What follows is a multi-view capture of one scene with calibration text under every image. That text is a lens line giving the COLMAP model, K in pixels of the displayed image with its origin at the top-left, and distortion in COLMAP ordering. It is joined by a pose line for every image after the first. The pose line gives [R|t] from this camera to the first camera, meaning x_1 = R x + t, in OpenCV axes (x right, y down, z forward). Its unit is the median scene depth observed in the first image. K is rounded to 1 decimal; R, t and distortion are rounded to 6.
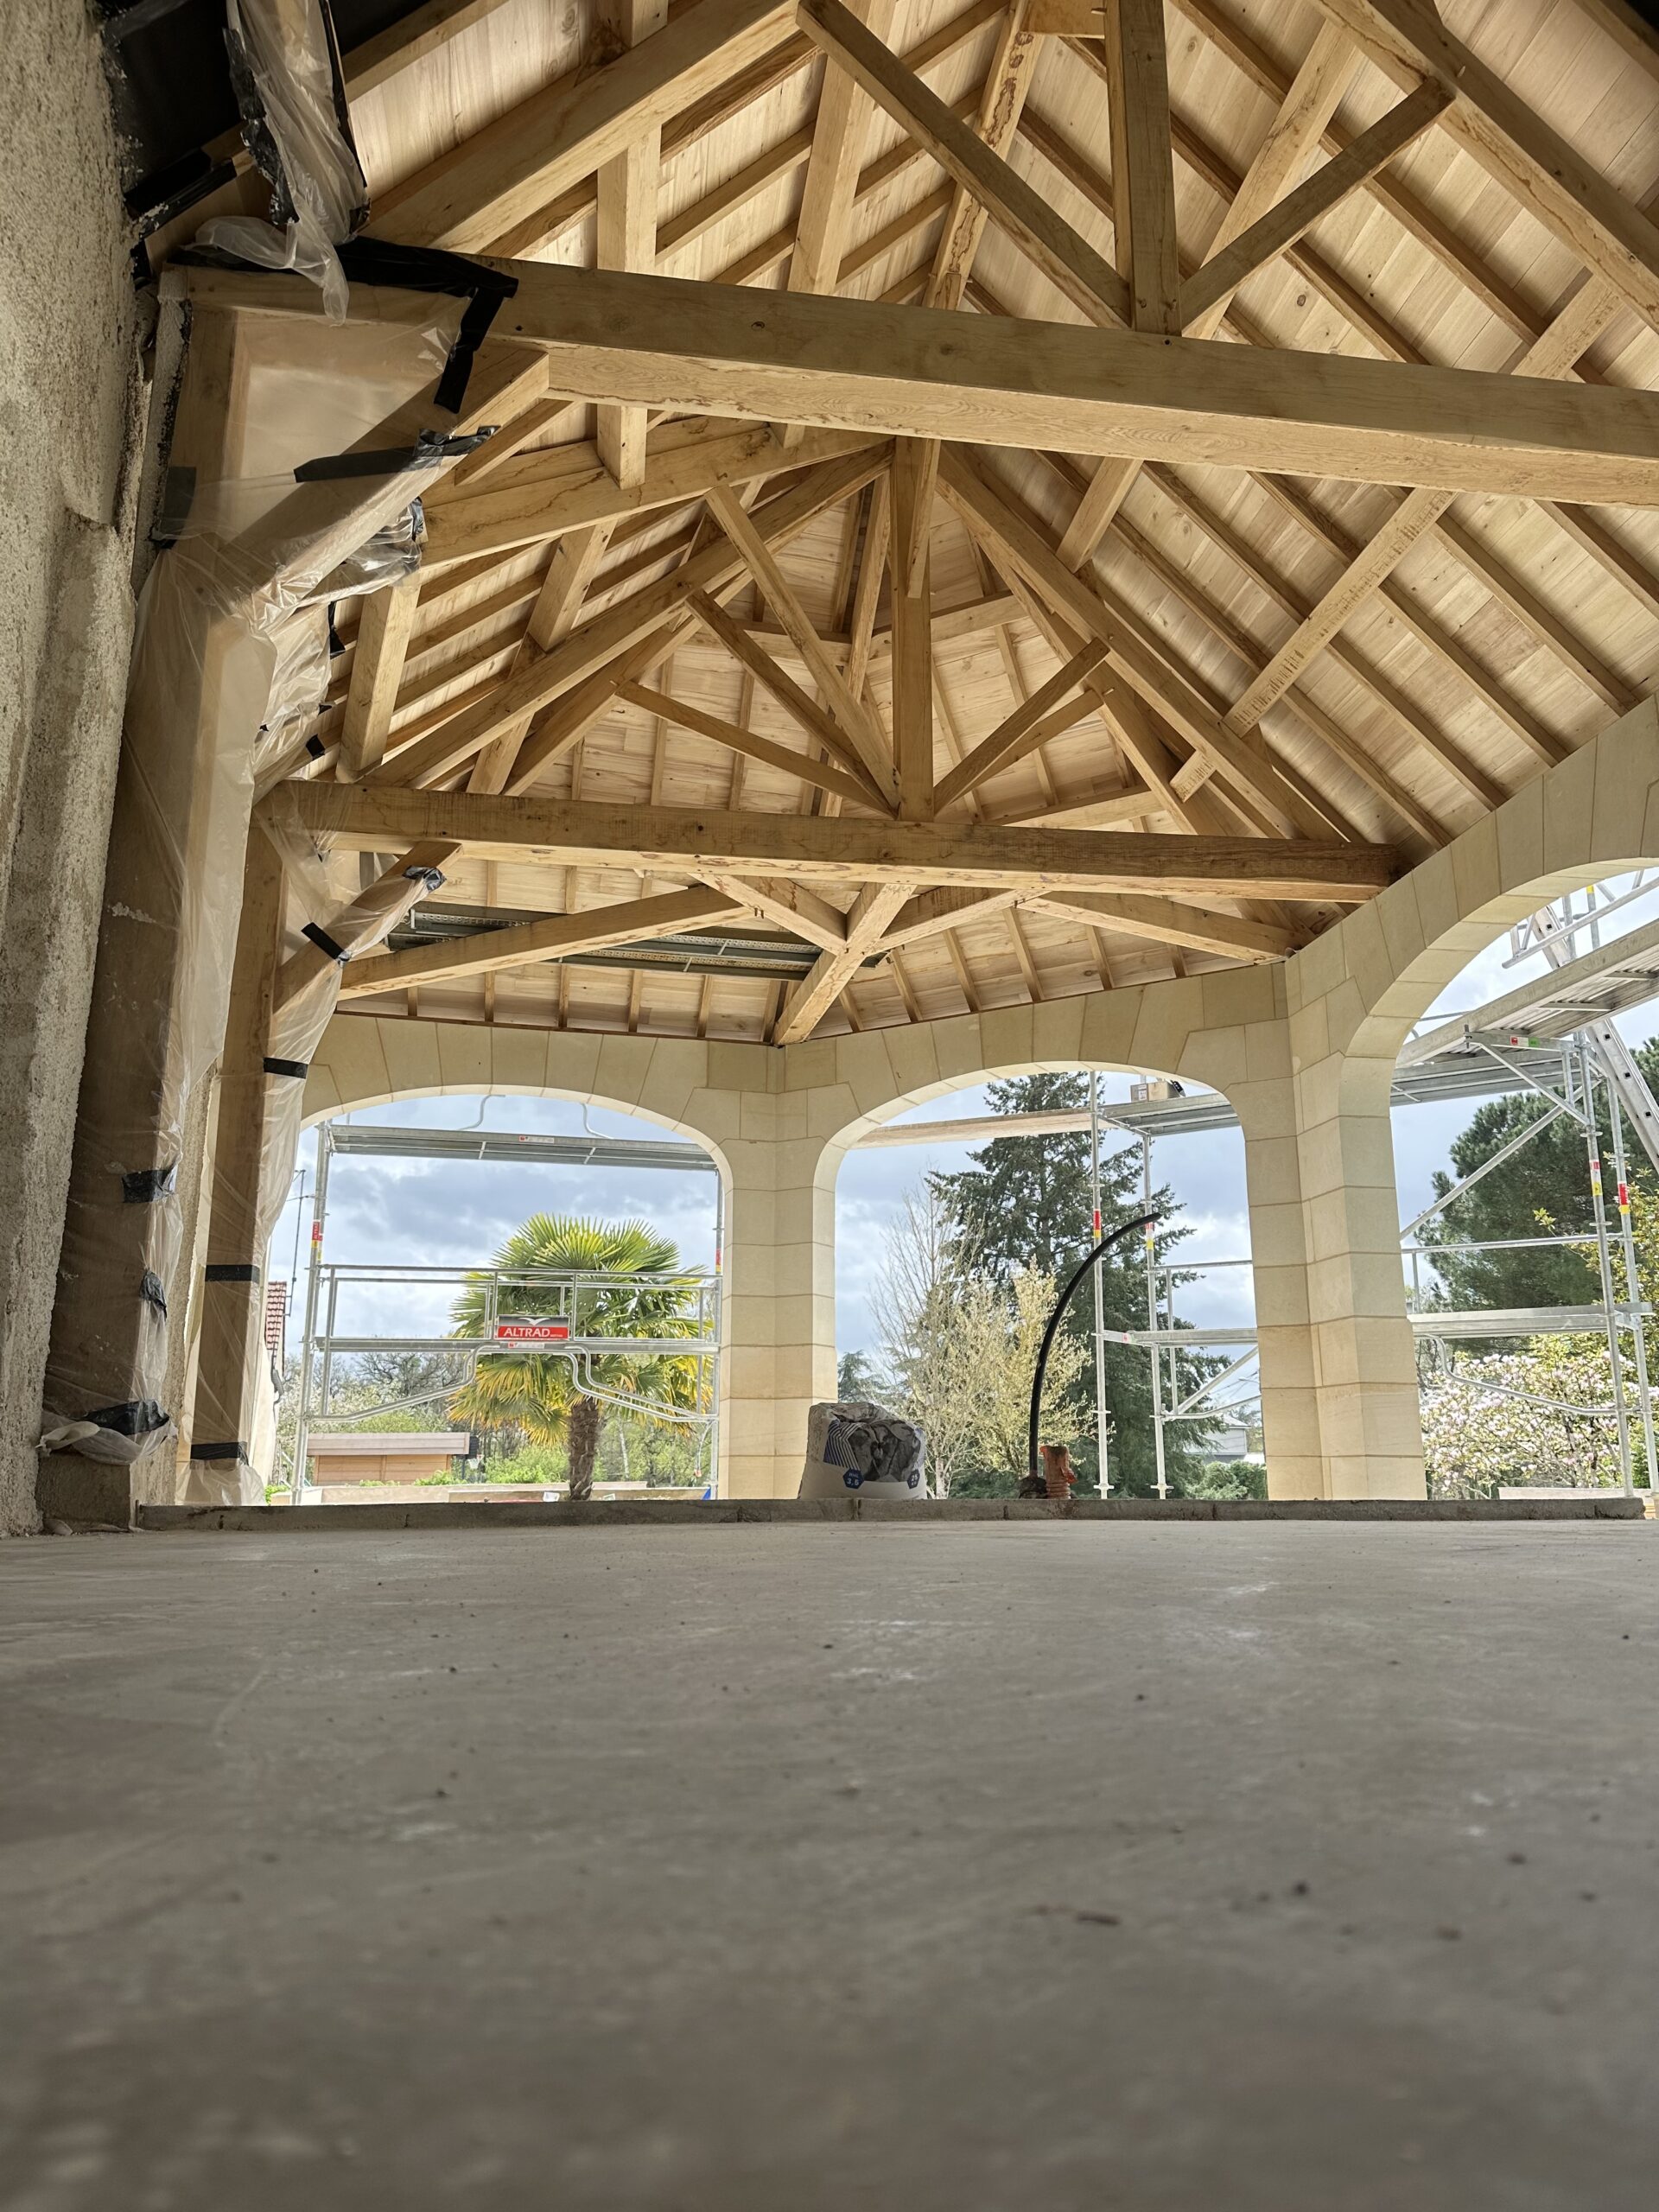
lens RADIAL K [[1531.9, 0, 828.9], [0, 1531.9, 1120.8], [0, 0, 1]] dist [0.056832, -0.078551]
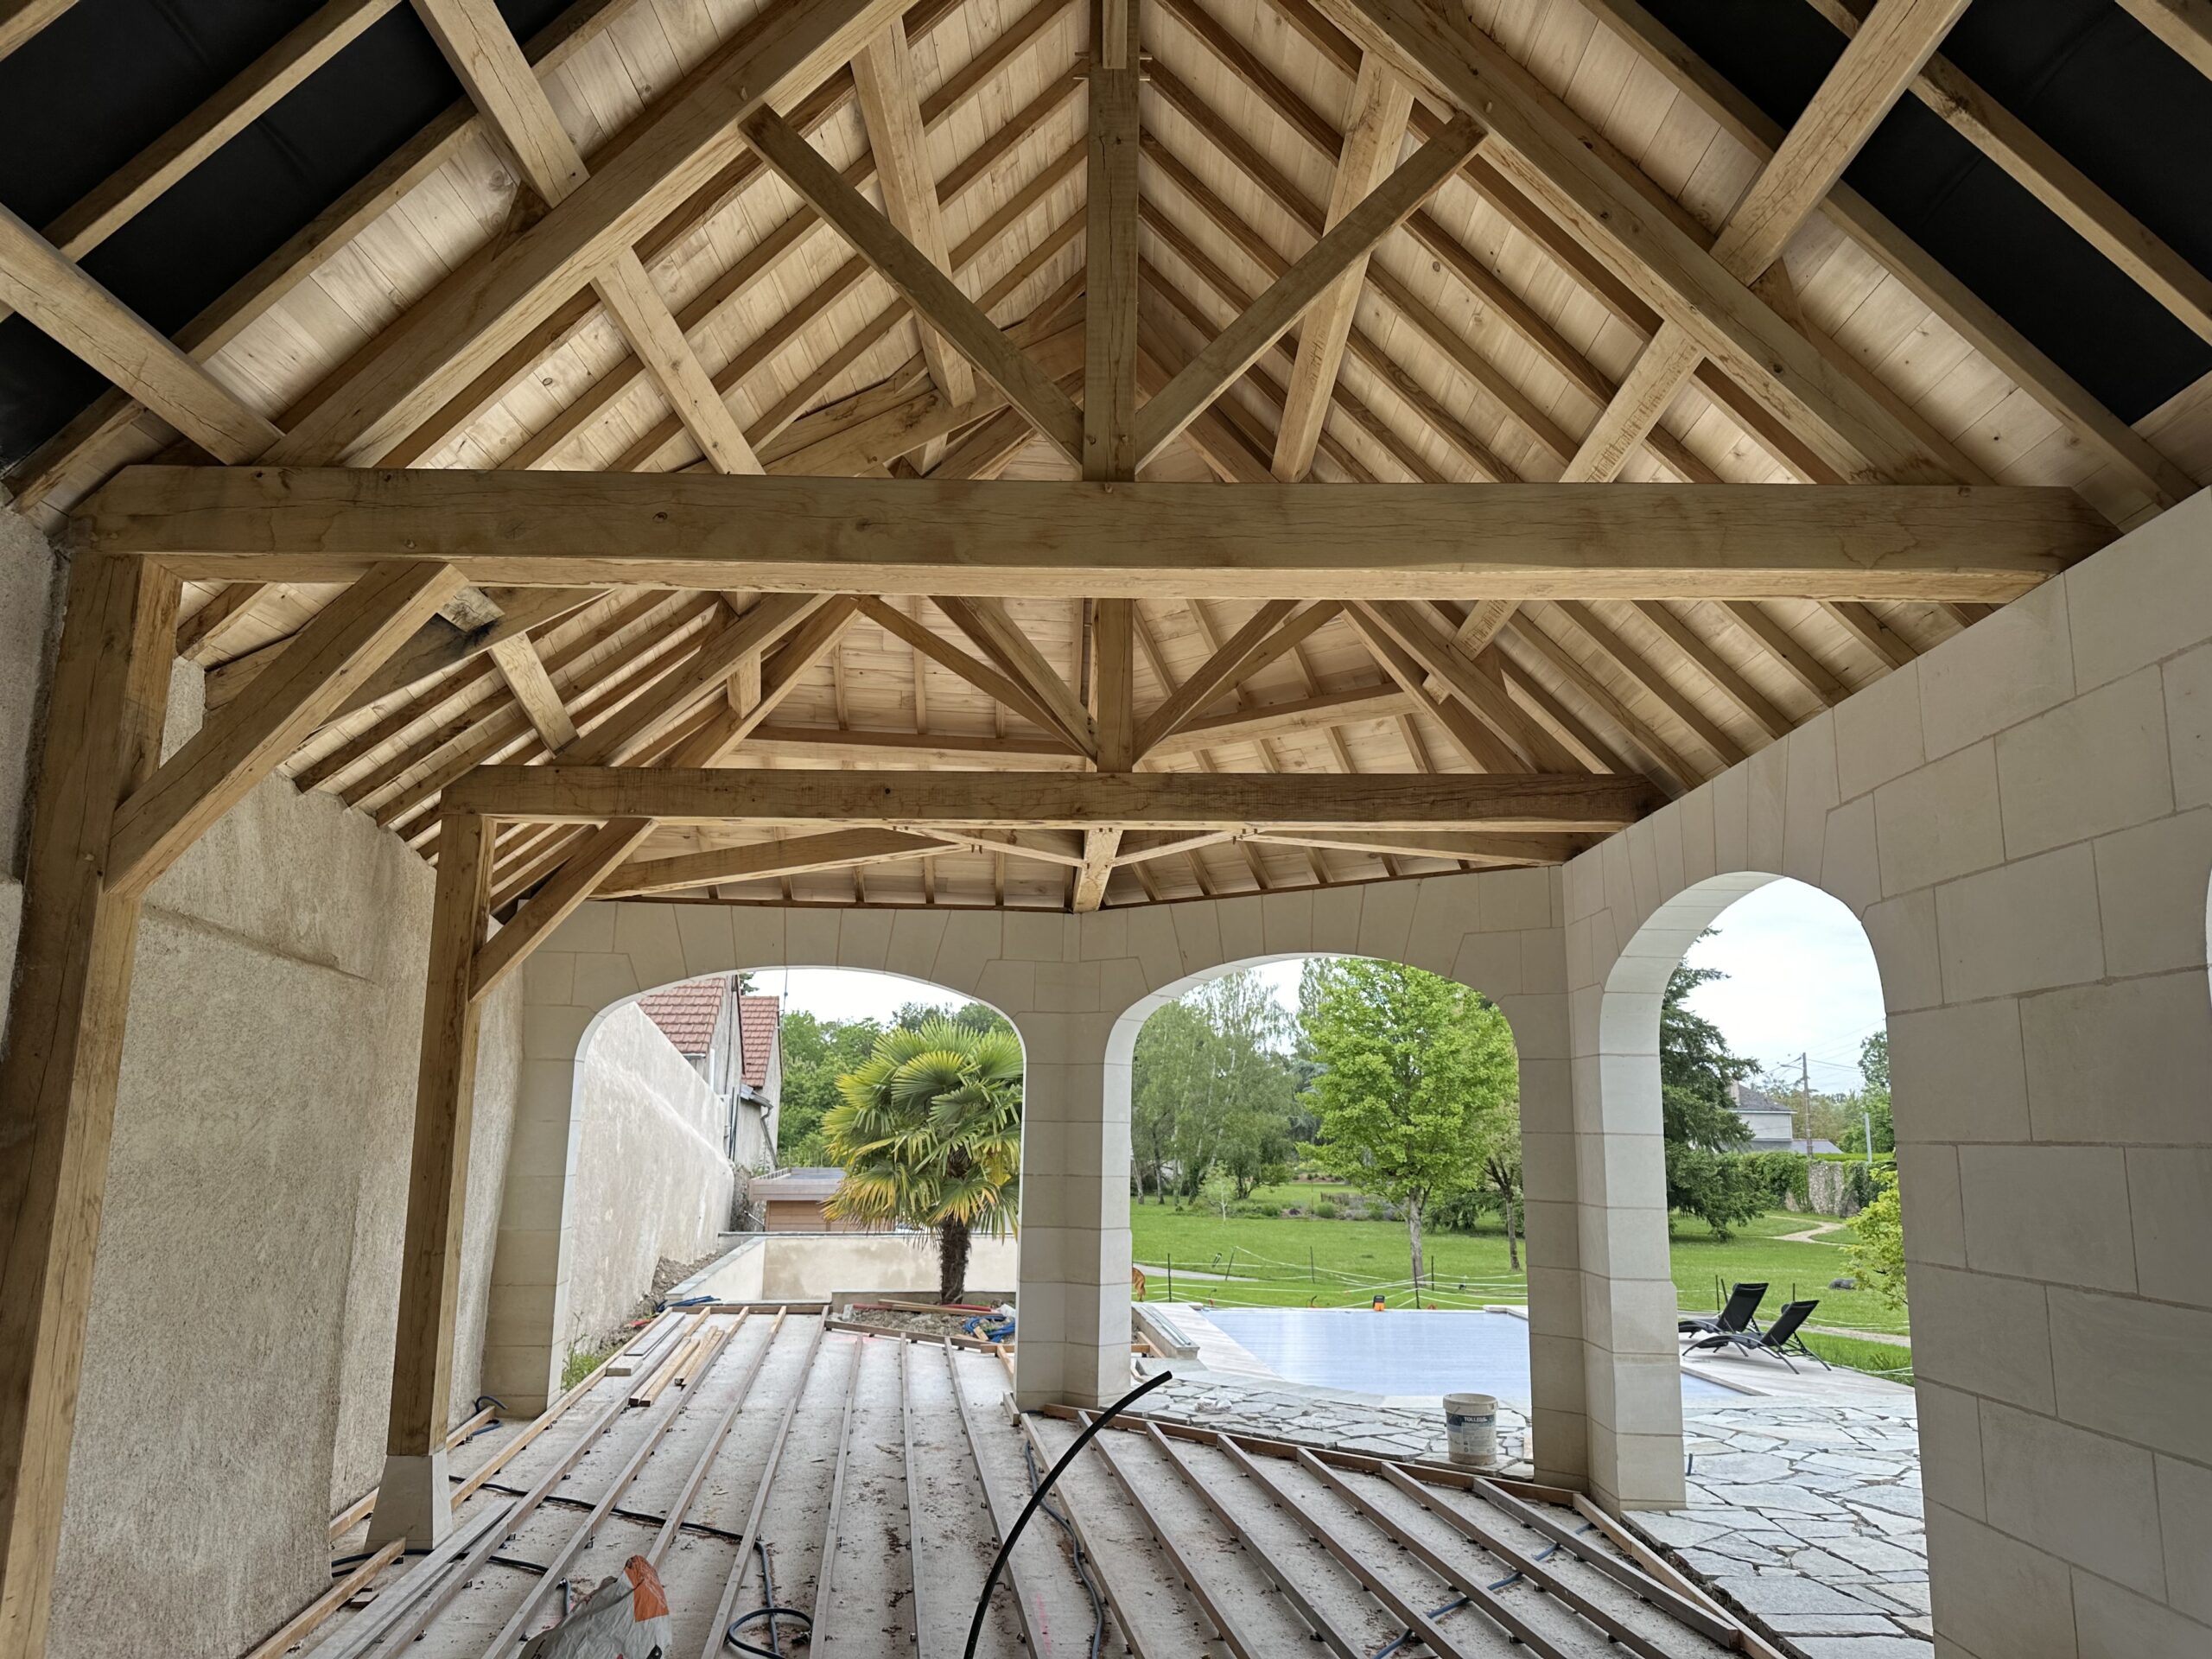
lens RADIAL K [[1531.9, 0, 1104.0], [0, 1531.9, 848.1], [0, 0, 1]] dist [0.056832, -0.078551]
pose [[0.987026, -0.013080, -0.160029, 0.226559], [0.019444, 0.999078, 0.038267, -0.203679], [0.159381, -0.040882, 0.986370, 0.053119]]
